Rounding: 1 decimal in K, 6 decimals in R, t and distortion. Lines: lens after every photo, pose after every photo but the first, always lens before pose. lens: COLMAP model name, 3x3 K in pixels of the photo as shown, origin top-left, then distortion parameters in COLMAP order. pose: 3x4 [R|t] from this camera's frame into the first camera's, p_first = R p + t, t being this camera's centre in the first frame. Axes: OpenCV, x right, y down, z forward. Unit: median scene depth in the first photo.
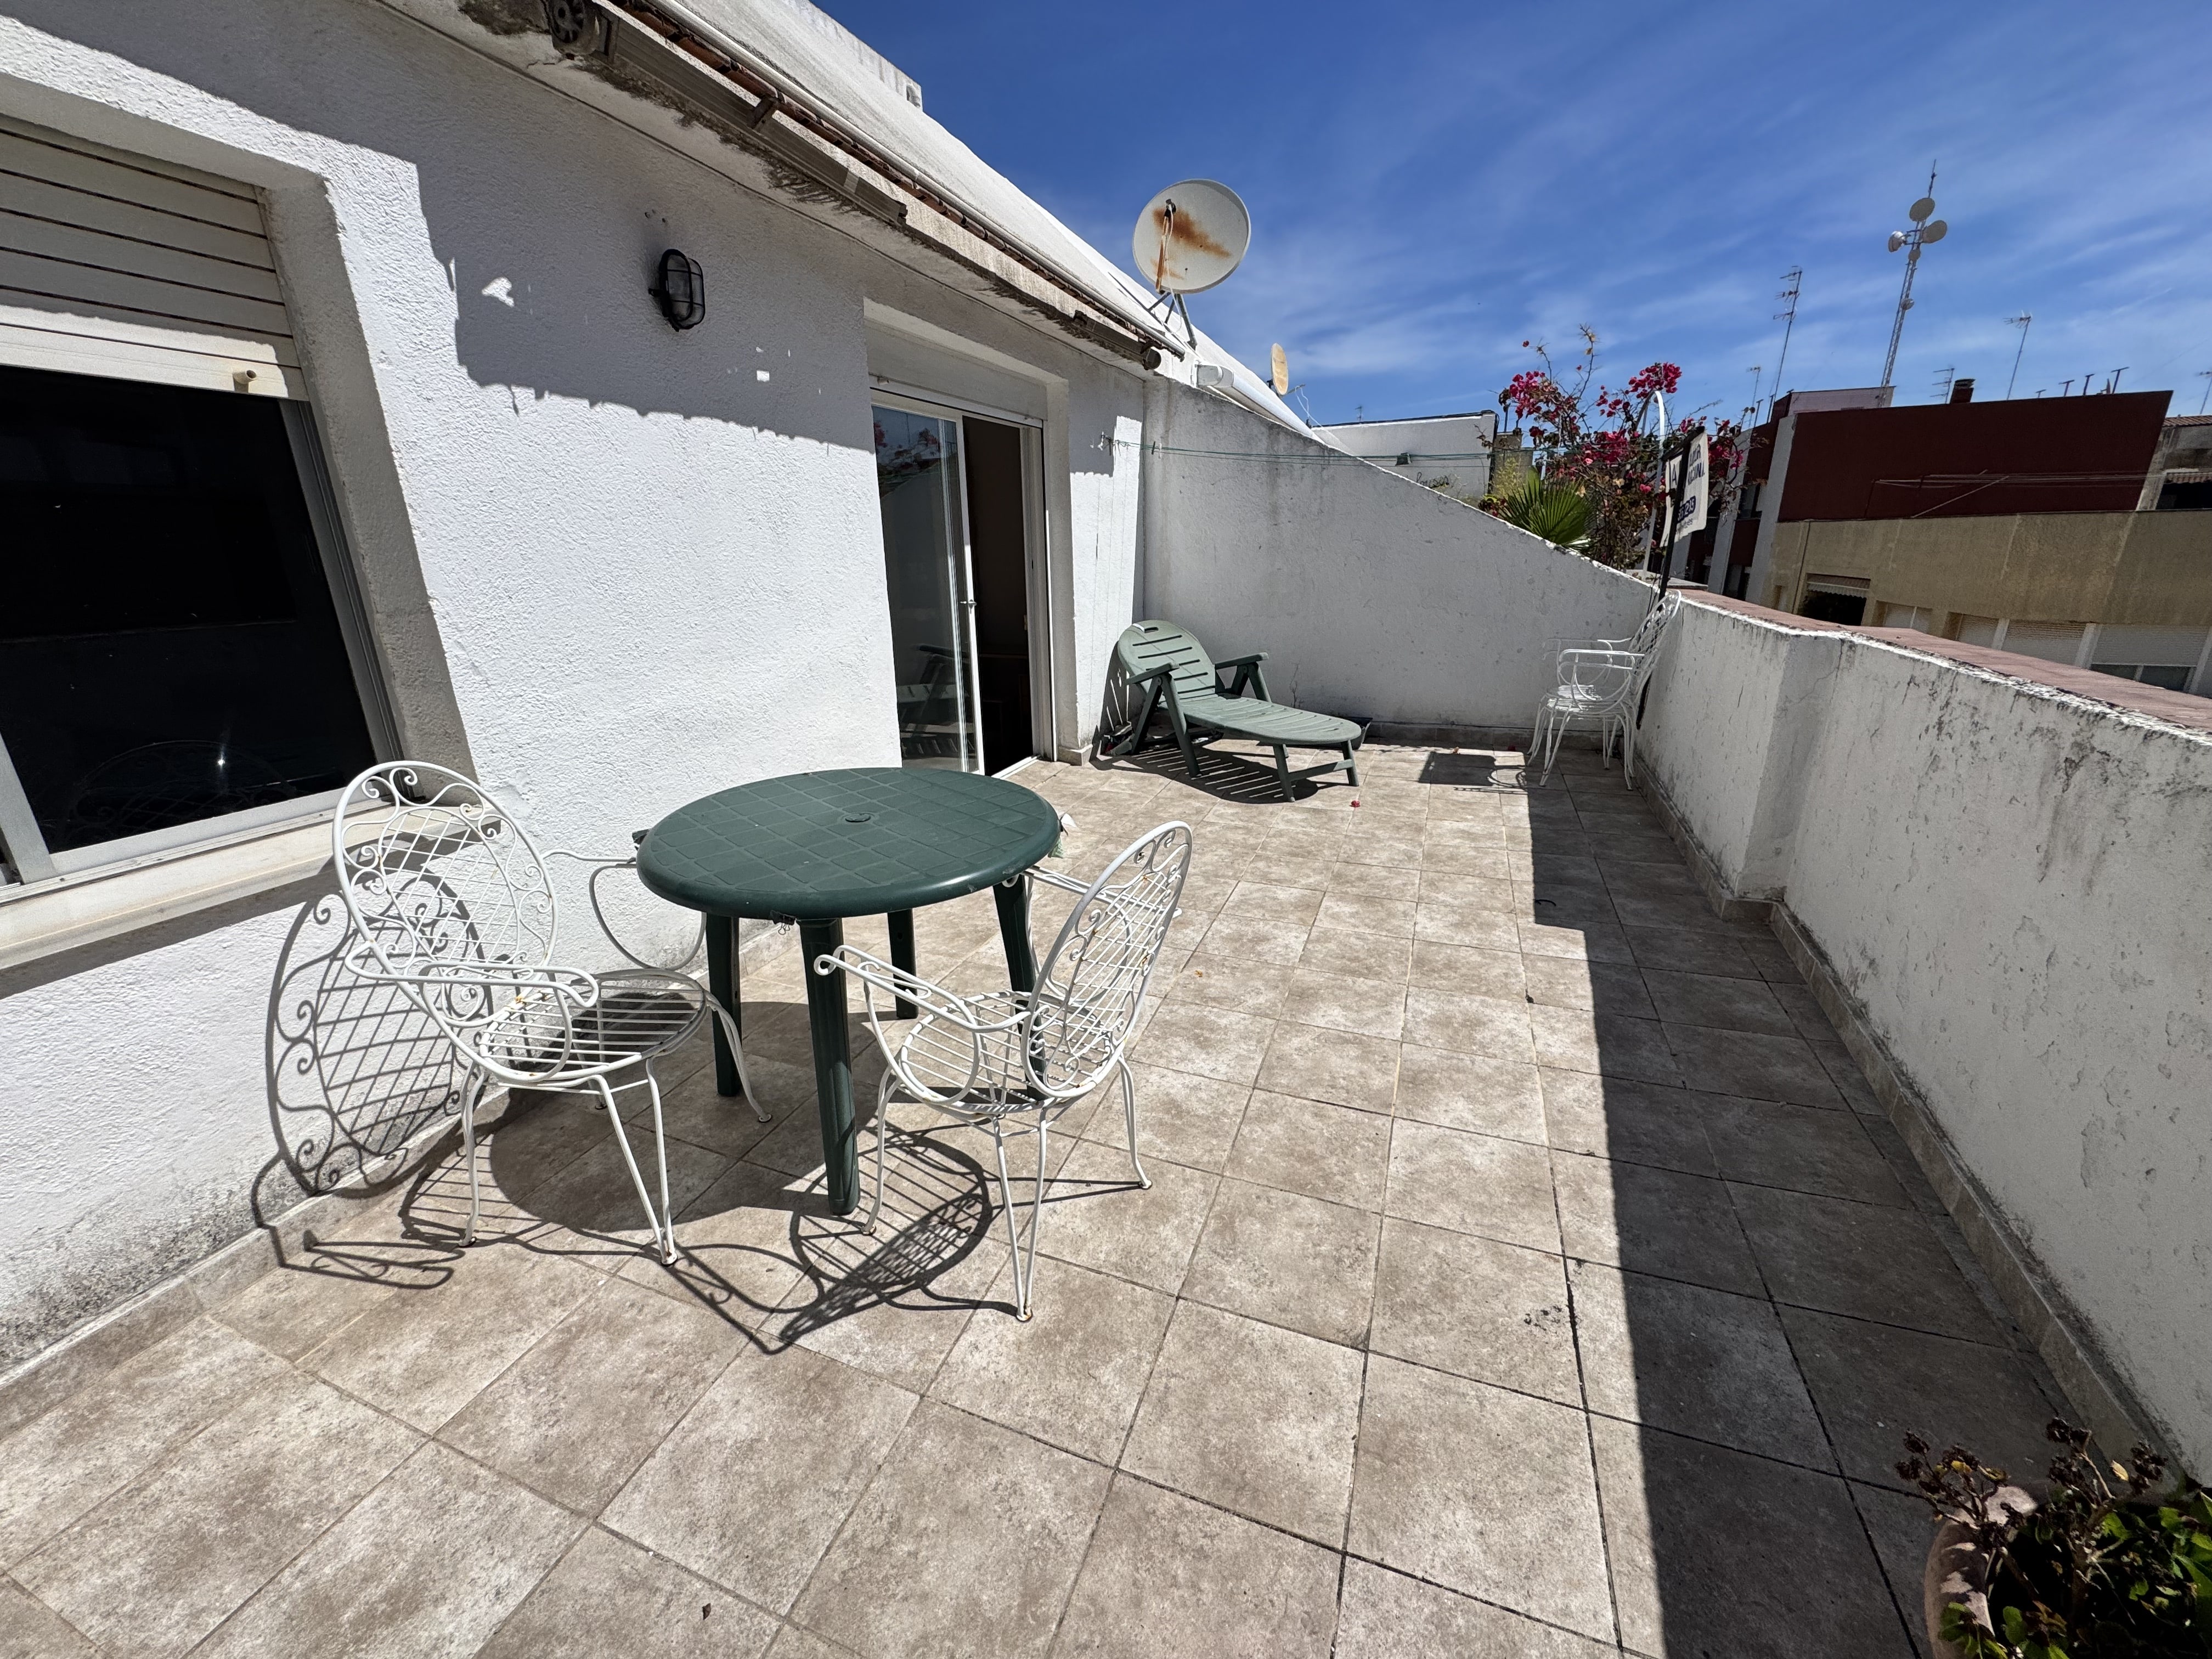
lens RADIAL K [[881.4, 0, 1108.4], [0, 881.4, 820.0], [0, 0, 1]] dist [-0.003545, -0.000316]
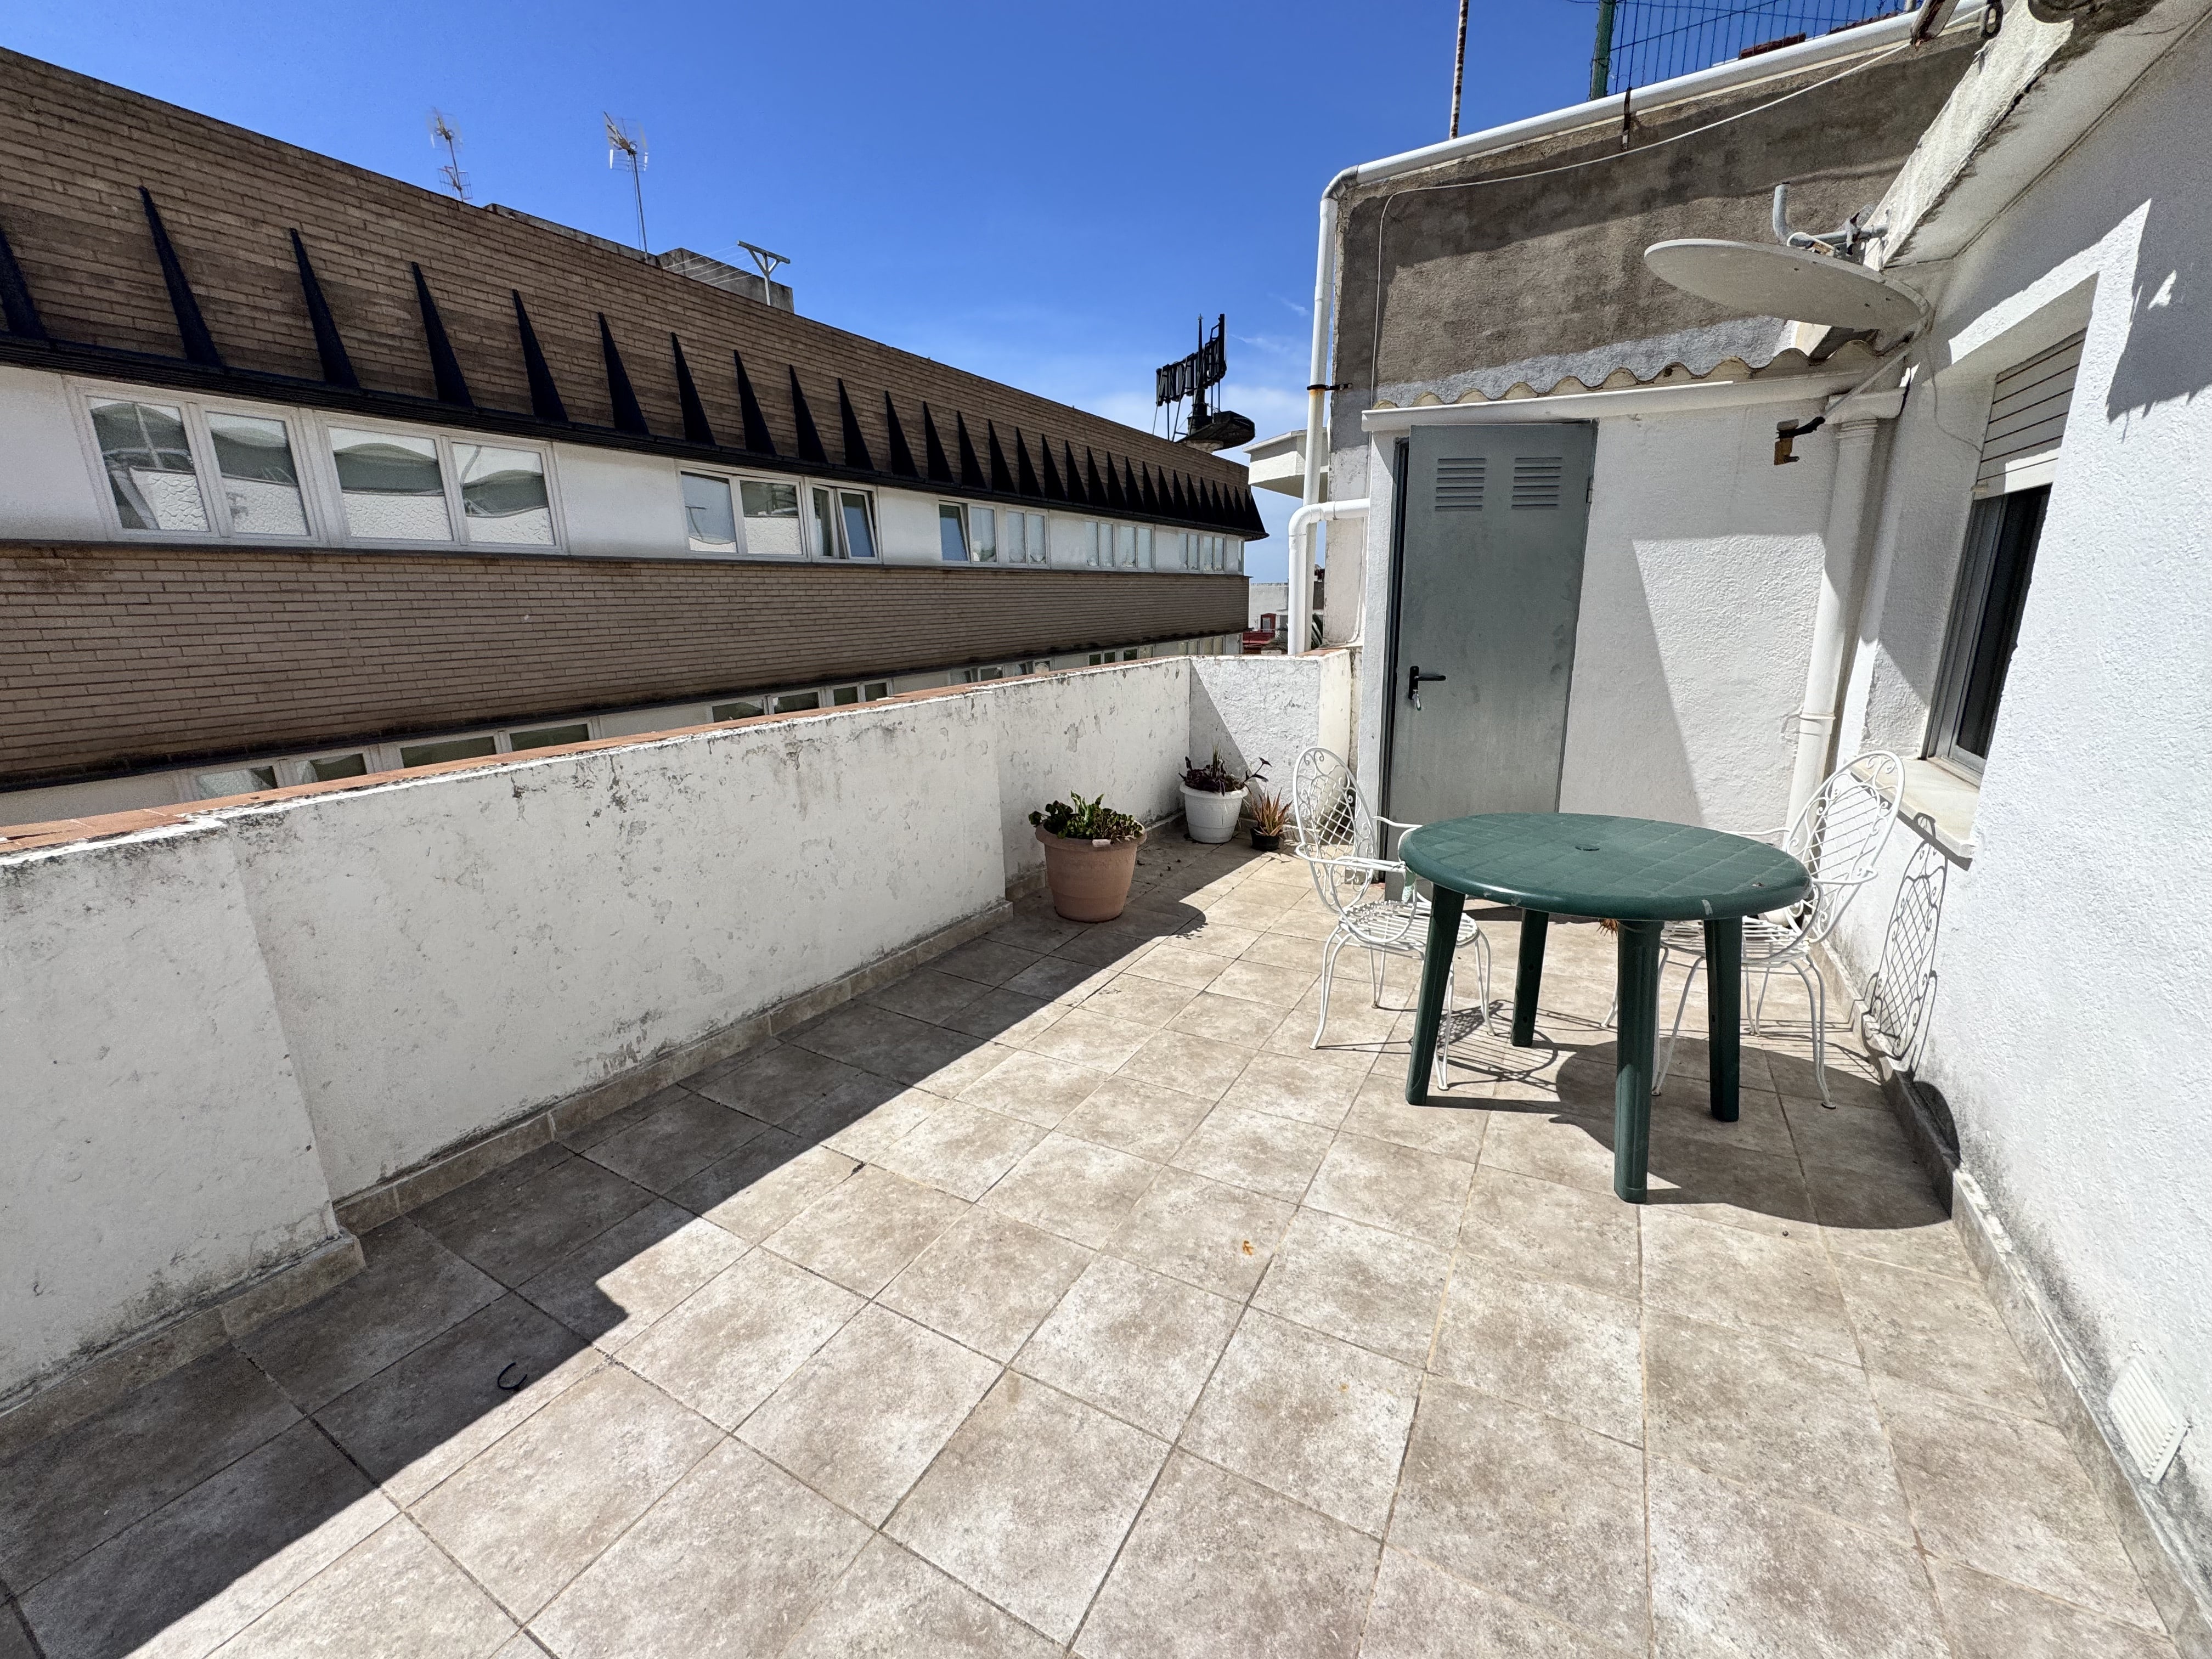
lens RADIAL K [[881.4, 0, 1108.4], [0, 881.4, 820.0], [0, 0, 1]] dist [-0.003545, -0.000316]
pose [[-0.987896, 0.001850, 0.155109, 0.116796], [0.083156, 0.850425, 0.519483, -0.532896], [-0.130948, 0.526093, -0.840285, 1.601155]]
